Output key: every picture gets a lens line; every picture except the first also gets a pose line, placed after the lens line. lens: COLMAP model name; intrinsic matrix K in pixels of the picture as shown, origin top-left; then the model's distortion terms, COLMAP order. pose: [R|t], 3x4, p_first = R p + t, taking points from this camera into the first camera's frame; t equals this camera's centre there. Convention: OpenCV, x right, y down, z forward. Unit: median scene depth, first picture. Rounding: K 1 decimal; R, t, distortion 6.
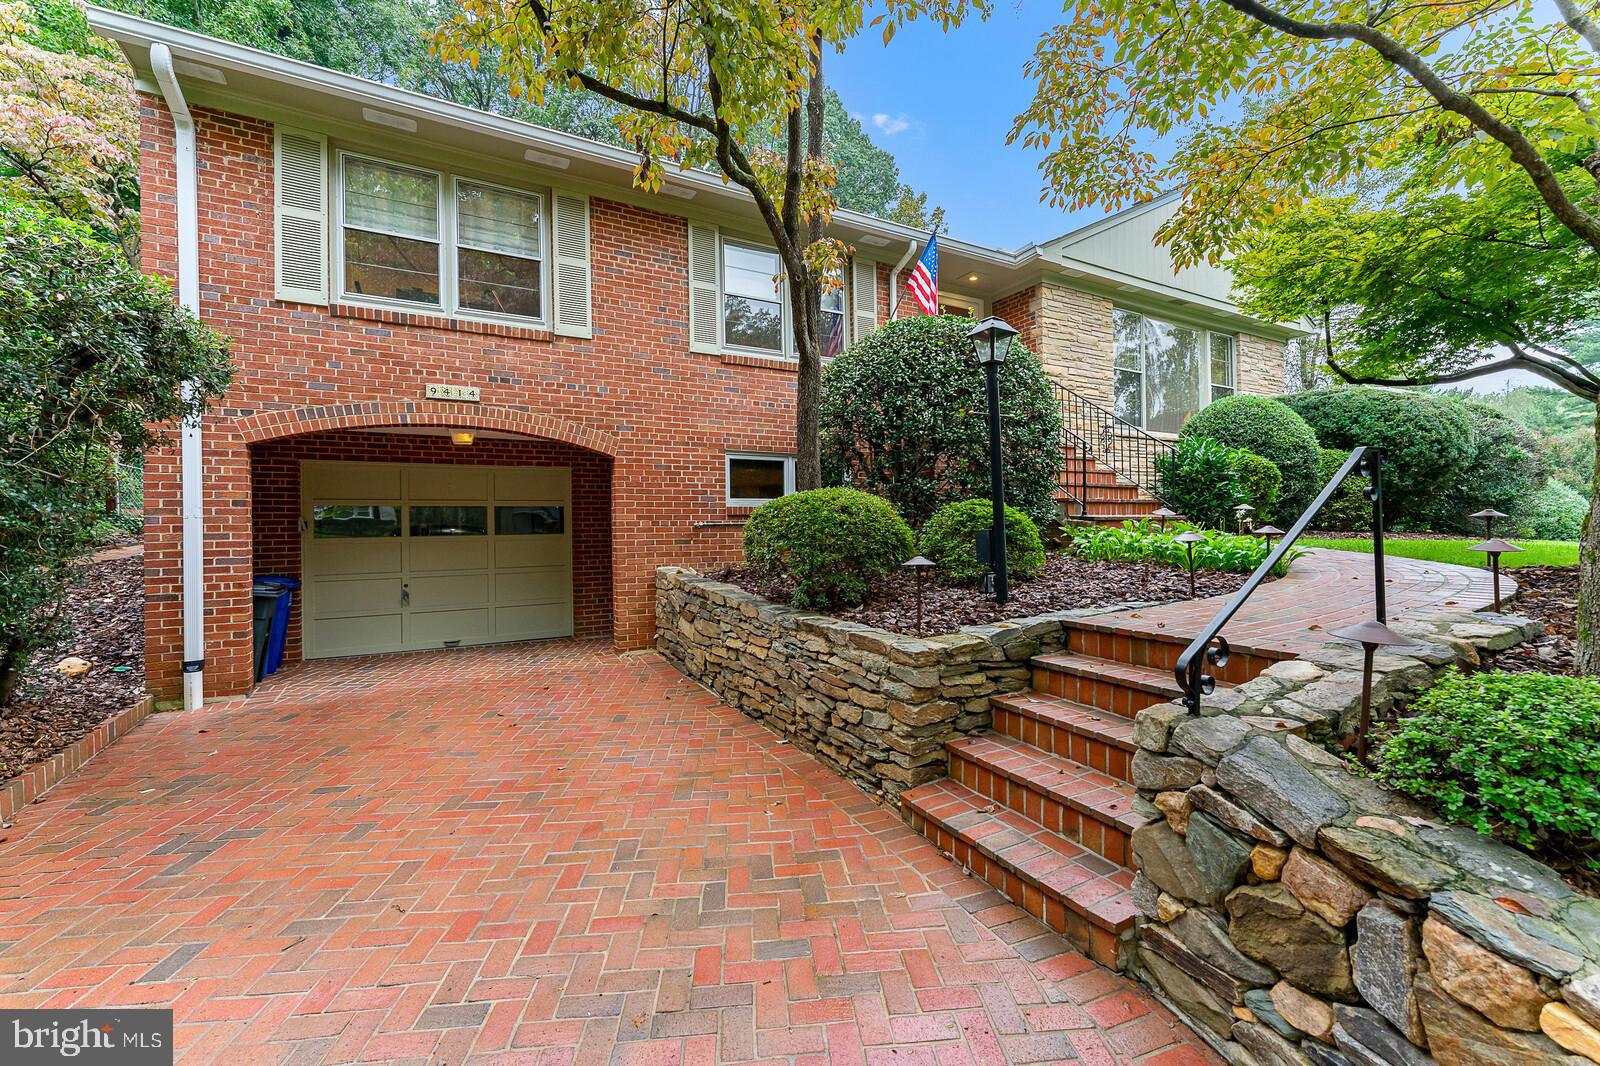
lens RADIAL K [[639.5, 0, 802.1], [0, 639.5, 517.7], [0, 0, 1]] dist [0.002934, 0.000037]
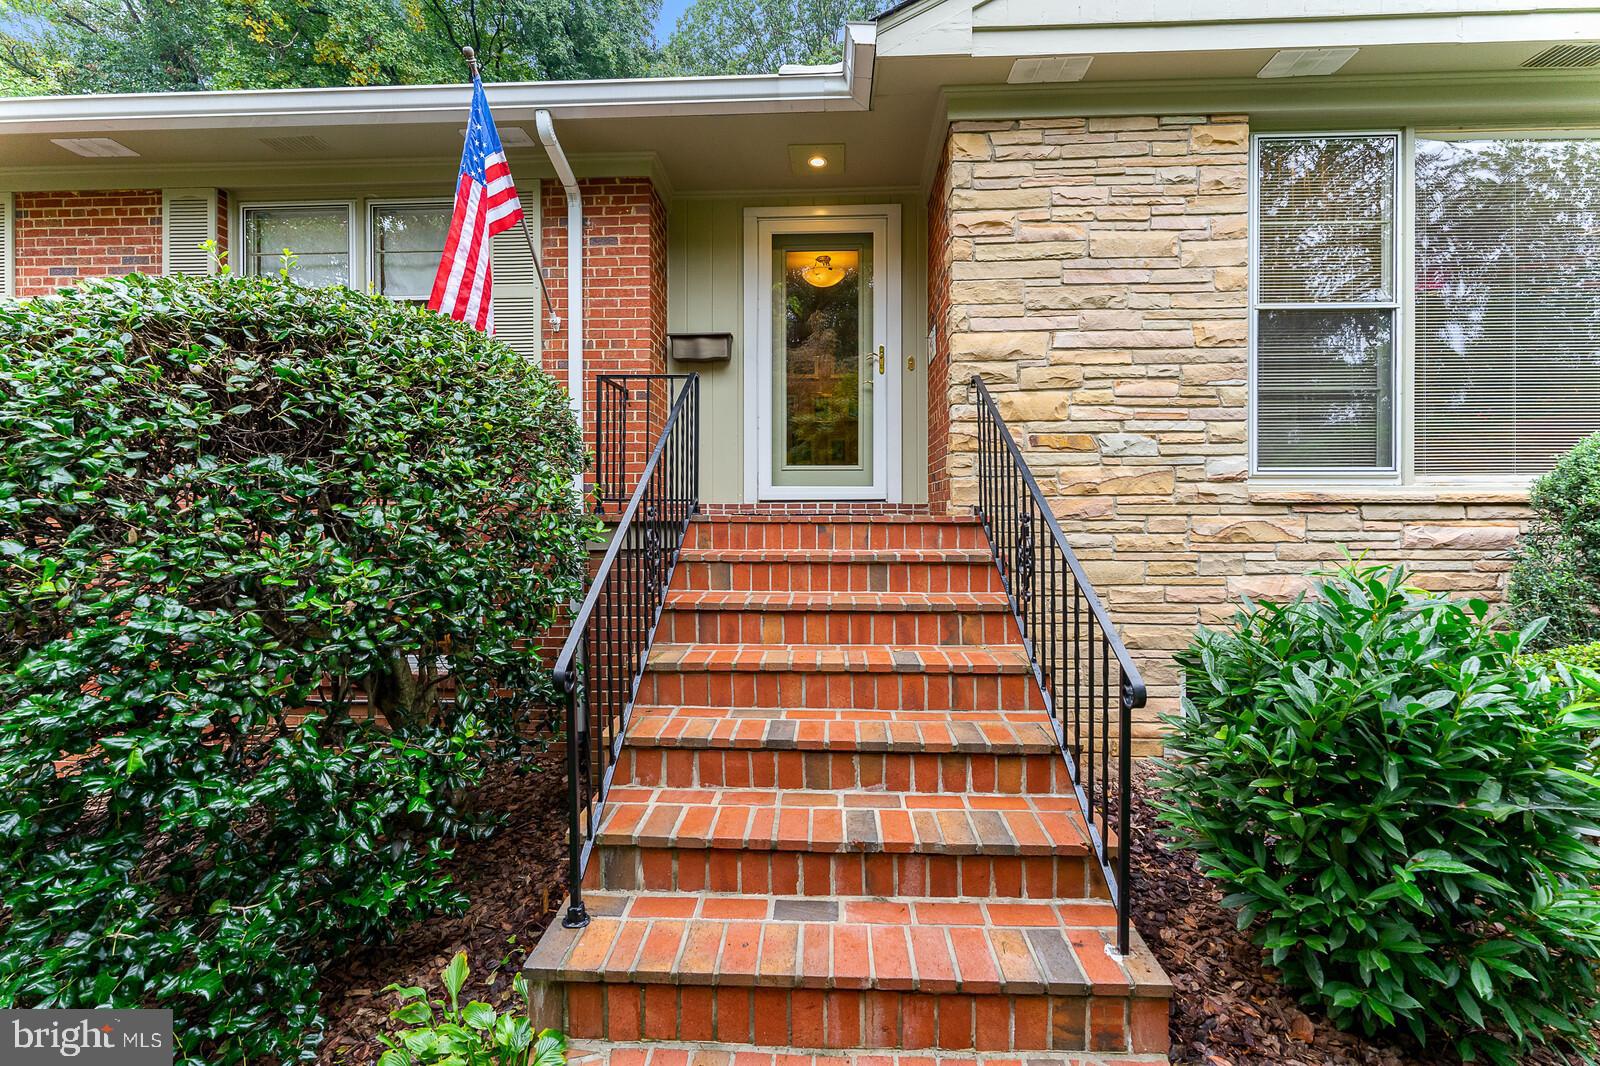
lens RADIAL K [[715.7, 0, 797.6], [0, 715.7, 527.9], [0, 0, 1]] dist [0.005568, 0.000567]
pose [[0.846423, 0.008008, -0.532452, 0.716458], [-0.005170, 0.999963, 0.006820, -0.169464], [0.532487, -0.003020, 0.846433, 0.787387]]
